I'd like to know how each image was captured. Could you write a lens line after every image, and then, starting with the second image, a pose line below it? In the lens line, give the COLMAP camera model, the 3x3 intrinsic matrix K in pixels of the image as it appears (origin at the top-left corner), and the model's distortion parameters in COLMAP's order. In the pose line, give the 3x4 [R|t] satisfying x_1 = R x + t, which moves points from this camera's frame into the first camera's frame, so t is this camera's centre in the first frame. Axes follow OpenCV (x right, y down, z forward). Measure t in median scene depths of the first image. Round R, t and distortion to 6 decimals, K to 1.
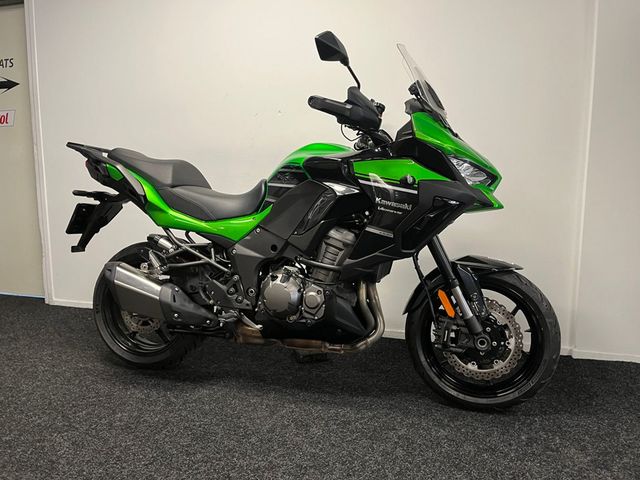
lens RADIAL K [[483.2, 0, 324.5], [0, 483.2, 243.9], [0, 0, 1]] dist [0.072057, -0.100585]
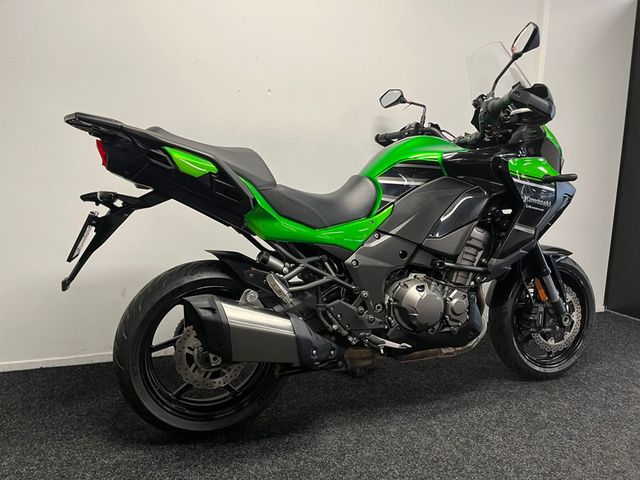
lens RADIAL K [[483.2, 0, 324.5], [0, 483.2, 243.9], [0, 0, 1]] dist [0.072057, -0.100585]
pose [[0.810139, -0.081316, 0.580570, -0.763811], [0.061225, 0.996654, 0.054159, -0.069853], [-0.583031, -0.008331, 0.812407, 0.382390]]
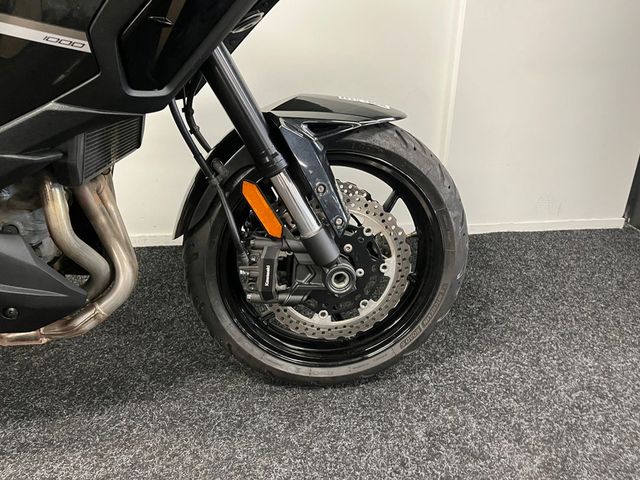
lens RADIAL K [[486.9, 0, 320.0], [0, 486.9, 240.0], [0, 0, 1]] dist [0.076246, -0.099452]
pose [[0.927534, -0.163811, 0.335925, 0.141155], [0.057758, 0.950855, 0.304201, 0.014261], [-0.369248, -0.262754, 0.891413, 0.558939]]
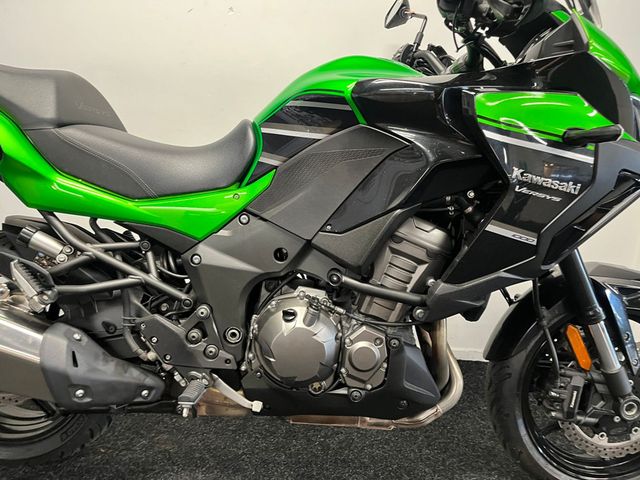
lens RADIAL K [[483.2, 0, 324.5], [0, 483.2, 243.9], [0, 0, 1]] dist [0.072057, -0.100585]
pose [[0.967869, -0.009904, 0.251261, -0.198623], [-0.015990, 0.994777, 0.100807, -0.059109], [-0.250947, -0.101586, 0.962656, 0.502821]]
